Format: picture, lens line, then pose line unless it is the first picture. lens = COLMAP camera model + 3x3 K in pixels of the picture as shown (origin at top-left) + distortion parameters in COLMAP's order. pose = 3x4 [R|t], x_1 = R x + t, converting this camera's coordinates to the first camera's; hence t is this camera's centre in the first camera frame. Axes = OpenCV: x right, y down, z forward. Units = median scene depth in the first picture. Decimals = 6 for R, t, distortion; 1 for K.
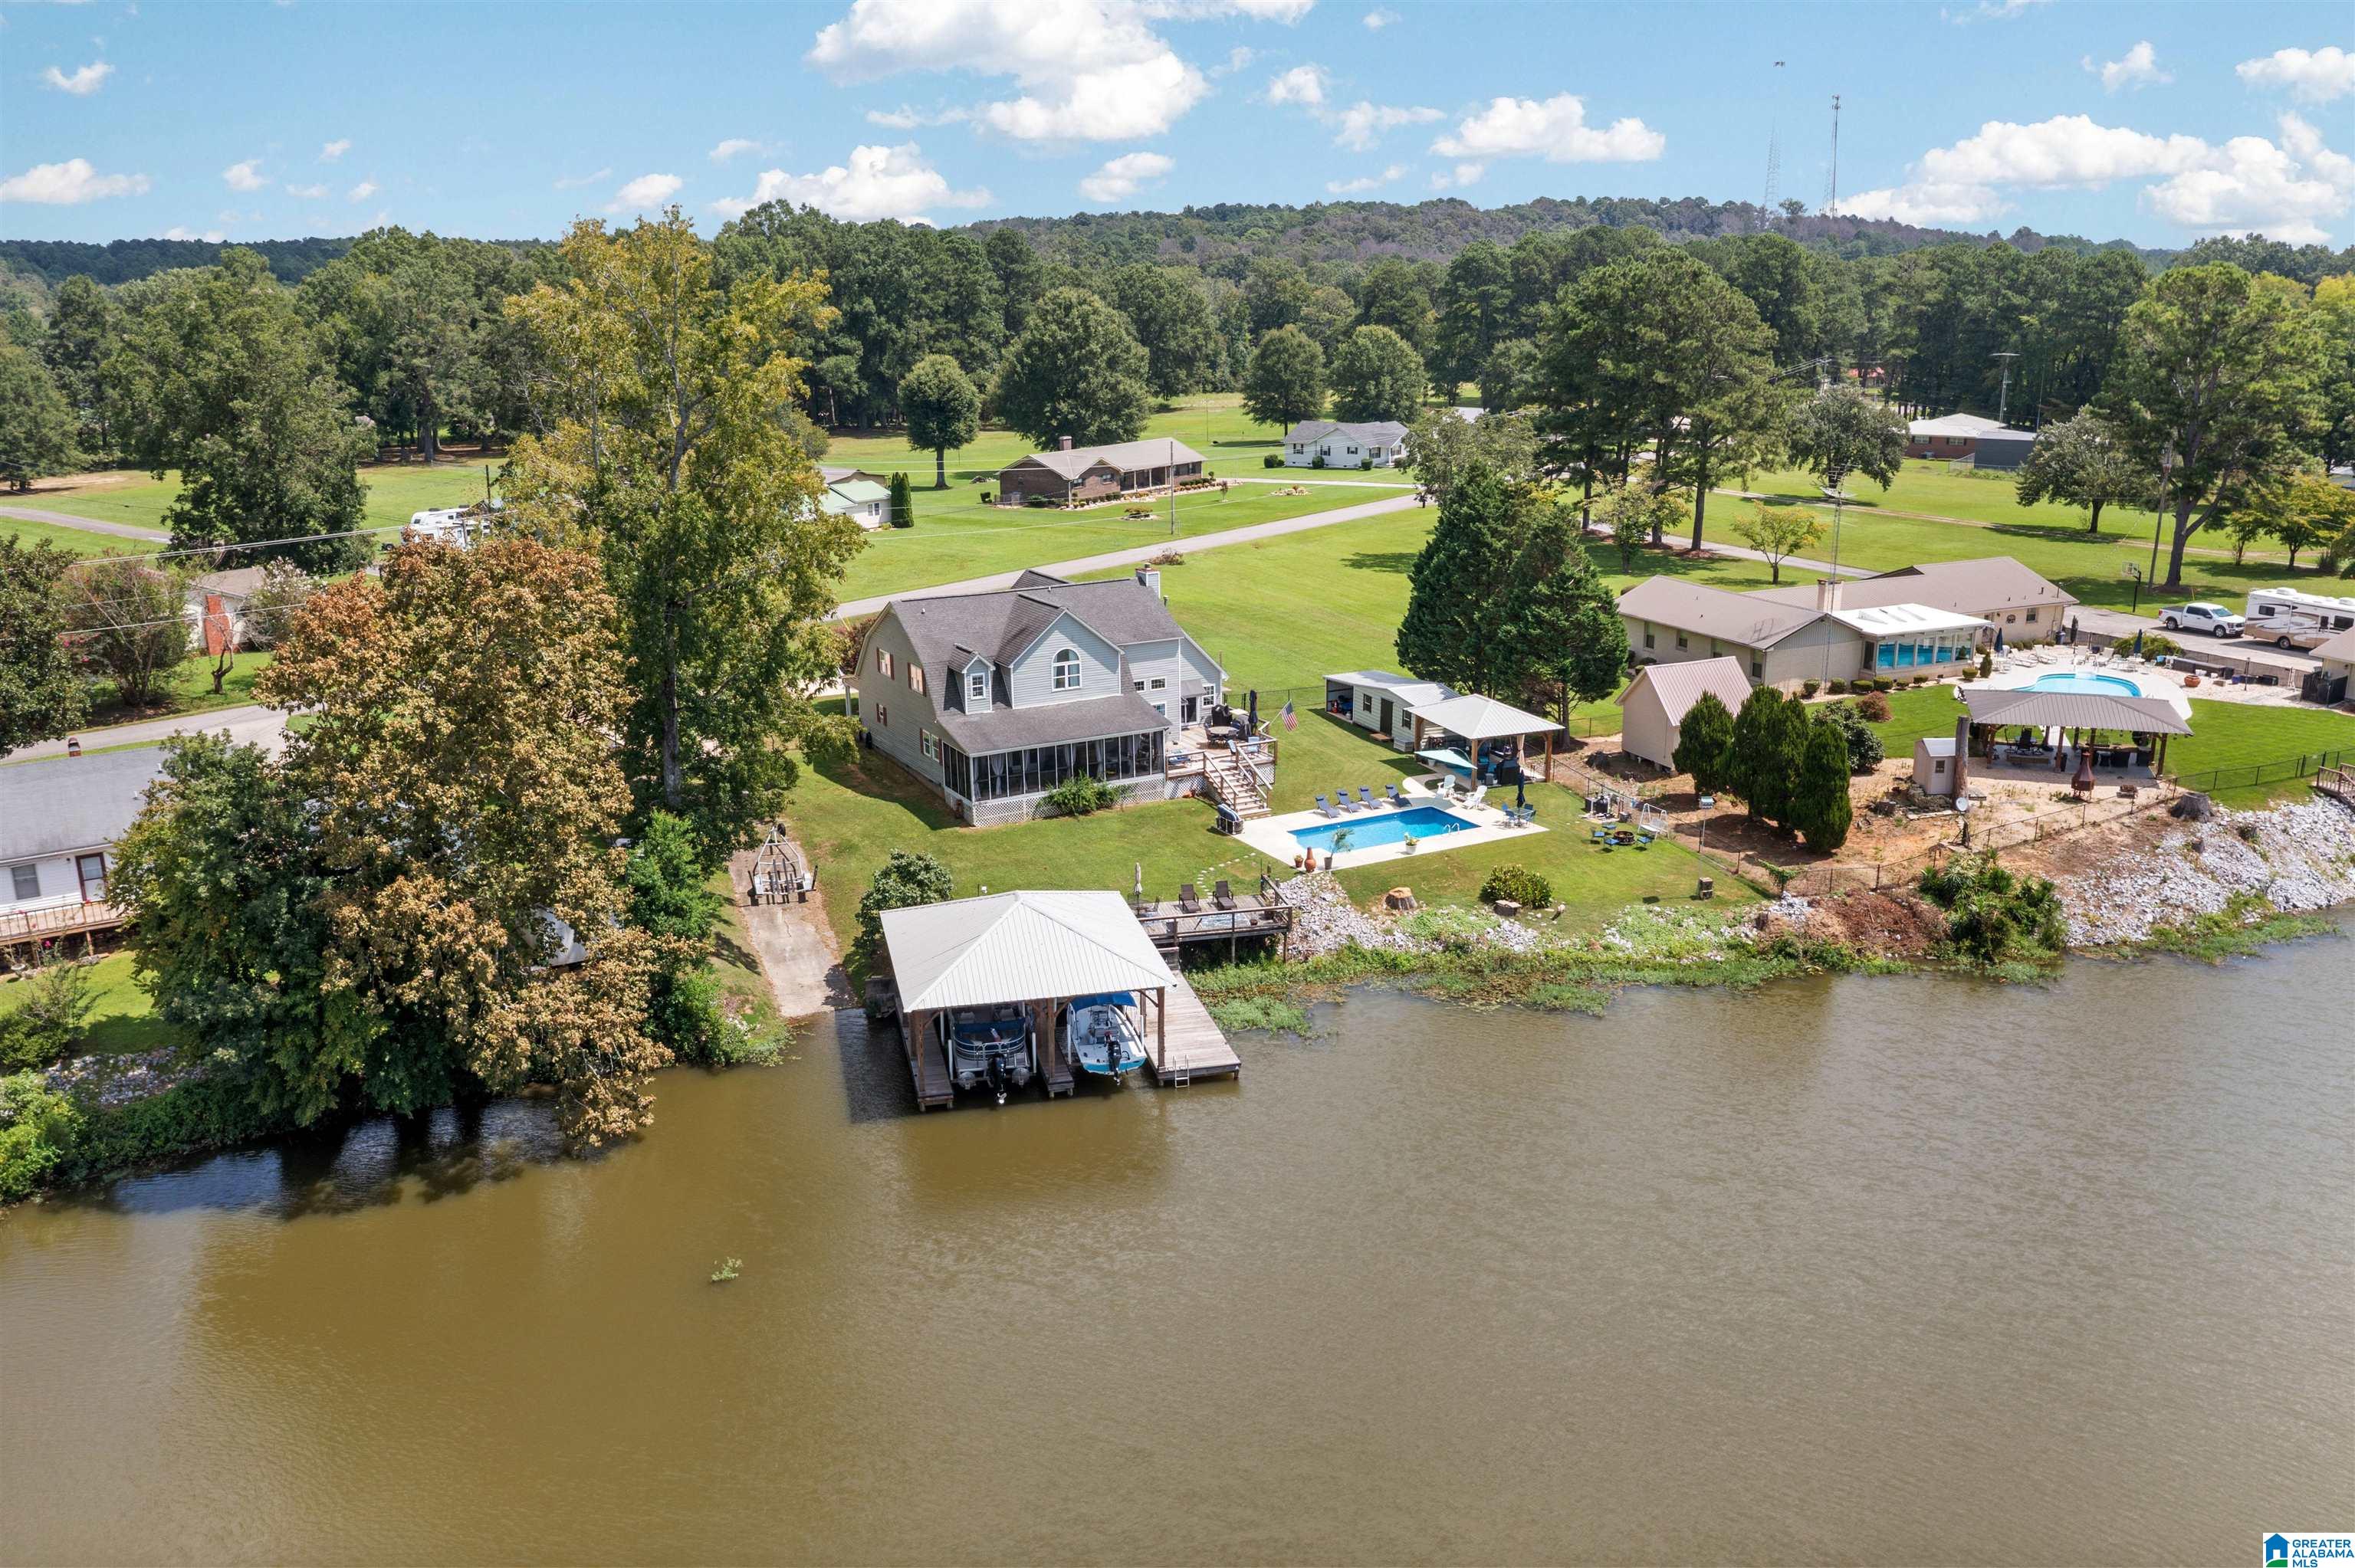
lens RADIAL K [[1882.6, 0, 1177.5], [0, 1882.6, 784.0], [0, 0, 1]] dist [-0.002527, -0.055079]
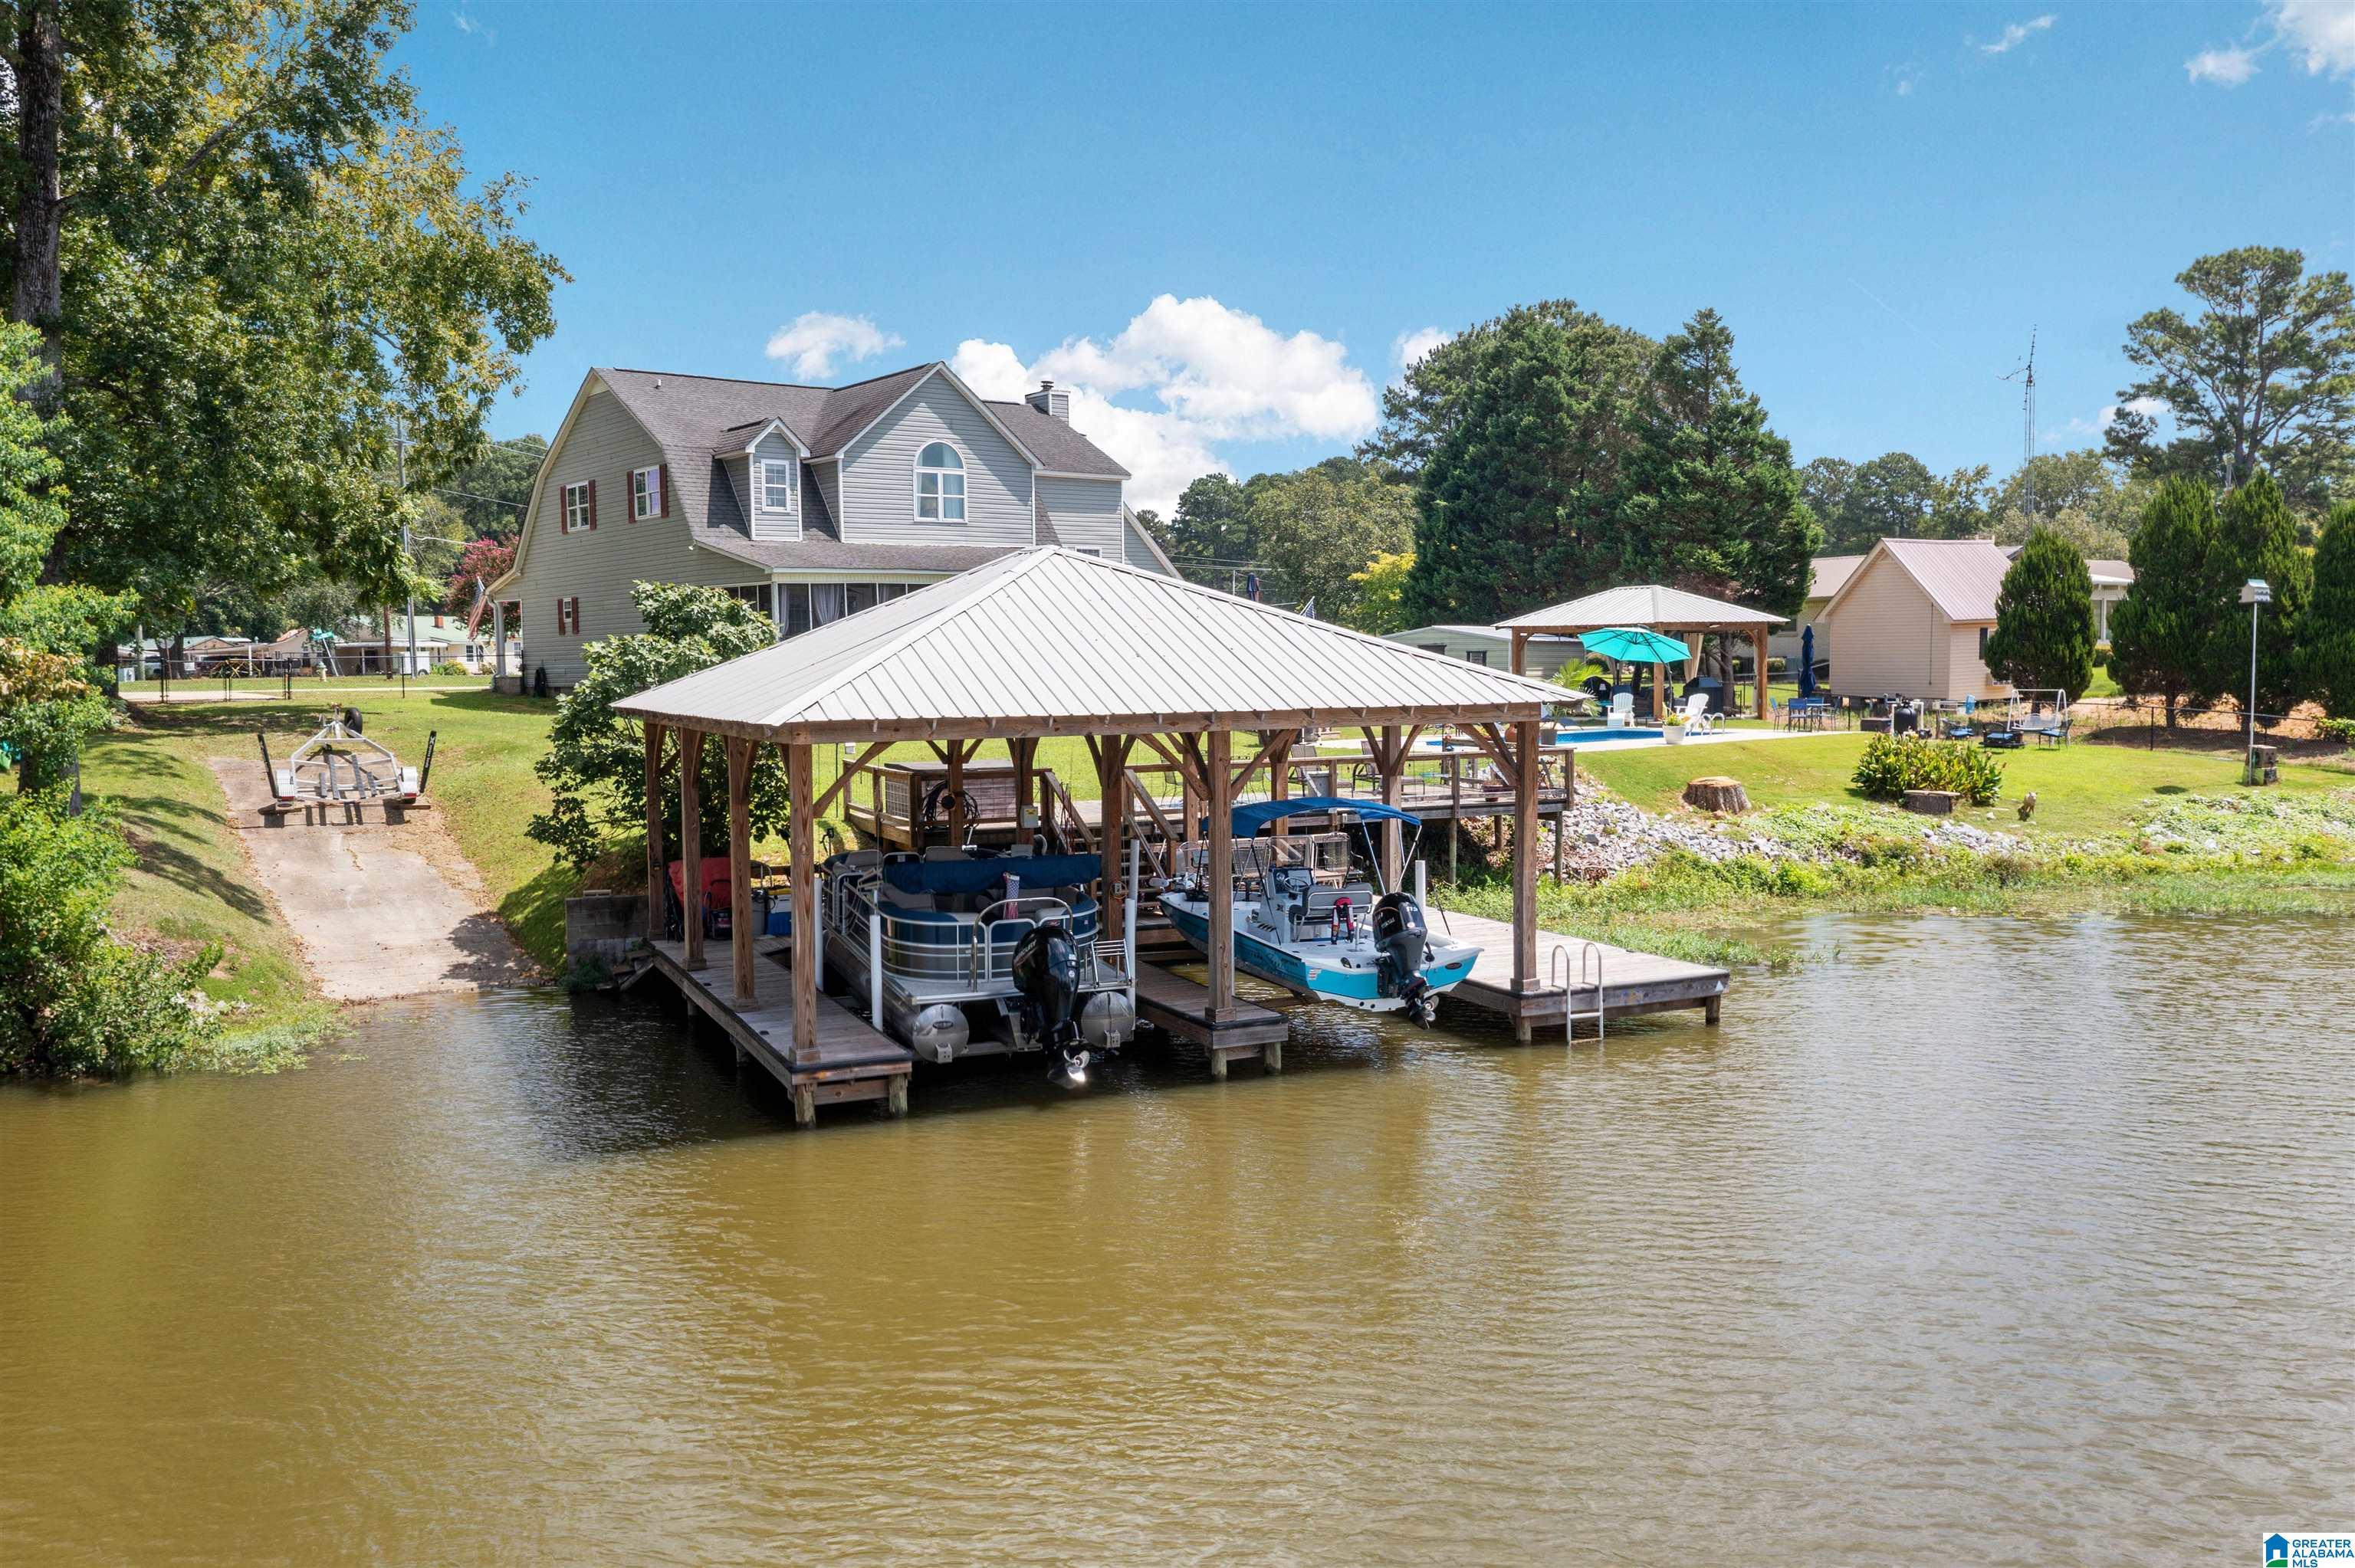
lens RADIAL K [[1898.7, 0, 1177.5], [0, 1898.7, 784.0], [0, 0, 1]] dist [-0.063039, 0.152731]
pose [[0.982419, -0.016427, 0.185963, -0.095523], [0.053435, 0.979189, -0.195791, 0.131308], [-0.178877, 0.202286, 0.962852, 0.505114]]
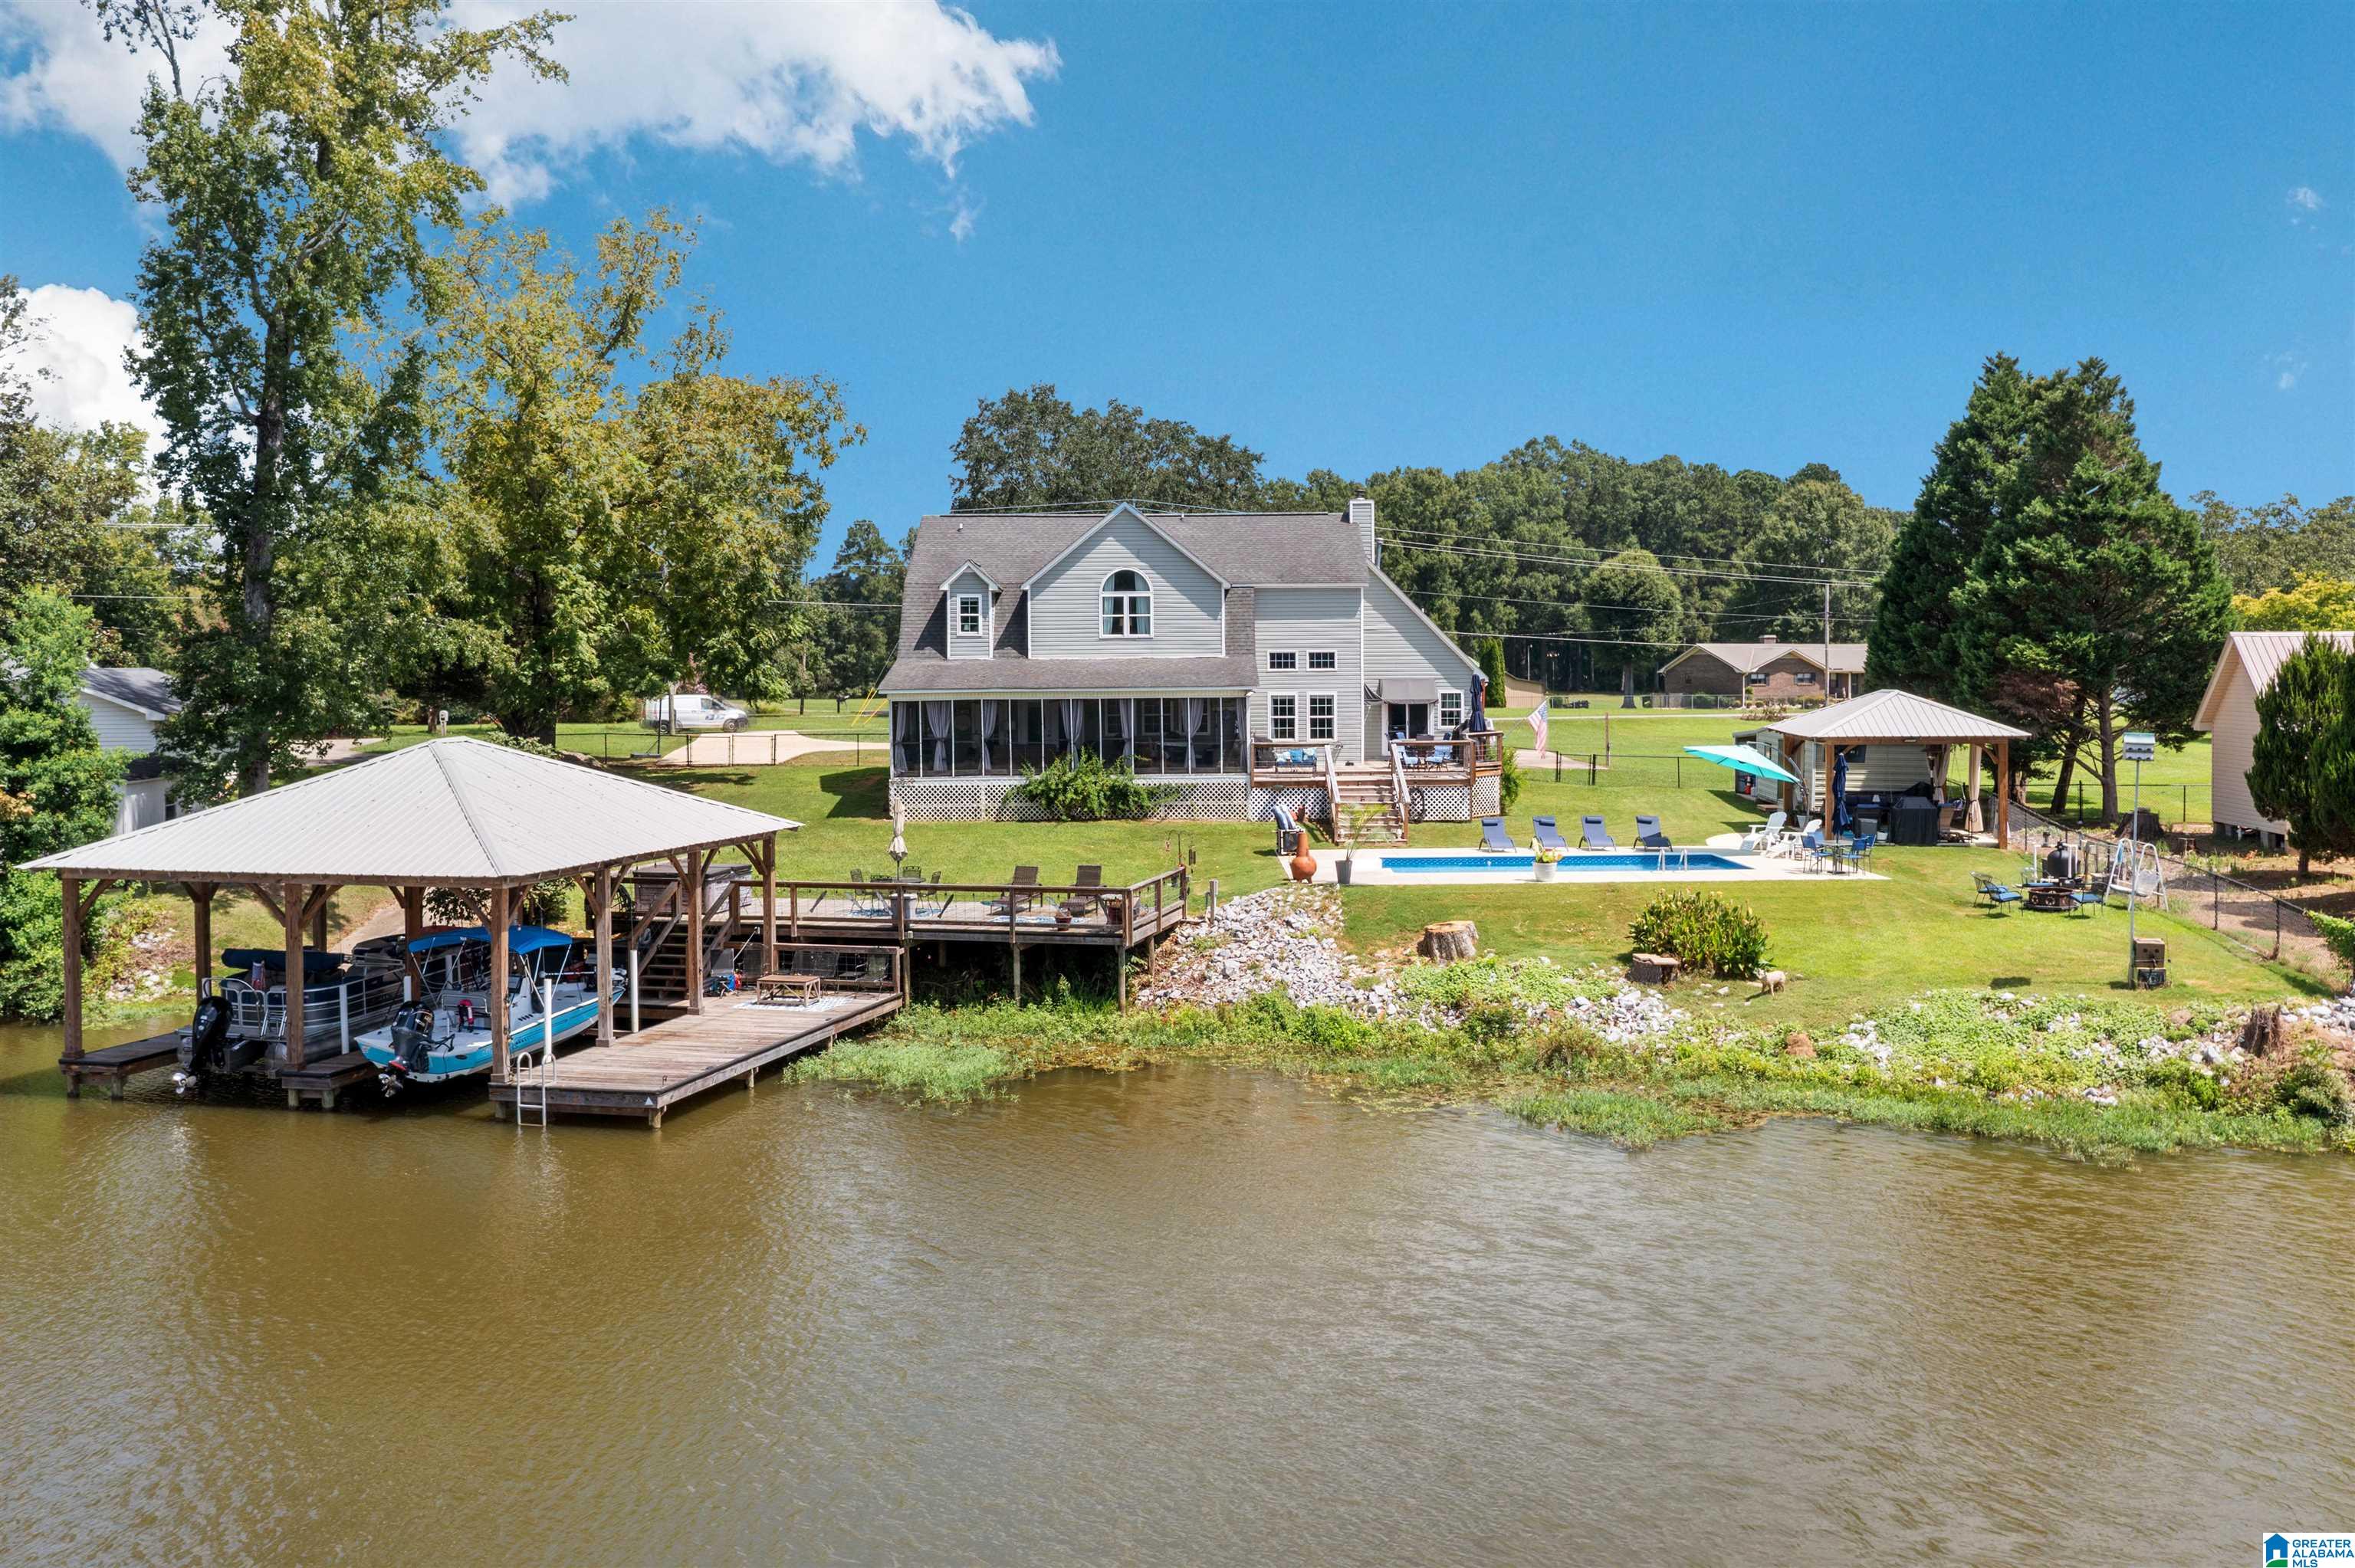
lens RADIAL K [[1983.0, 0, 1230.6], [0, 1983.0, 735.3], [0, 0, 1]] dist [-0.044780, 0.086866]
pose [[0.891269, 0.019716, -0.453046, 0.267648], [-0.122323, 0.972473, -0.198324, 0.105765], [0.436665, 0.232178, 0.869147, 0.475167]]
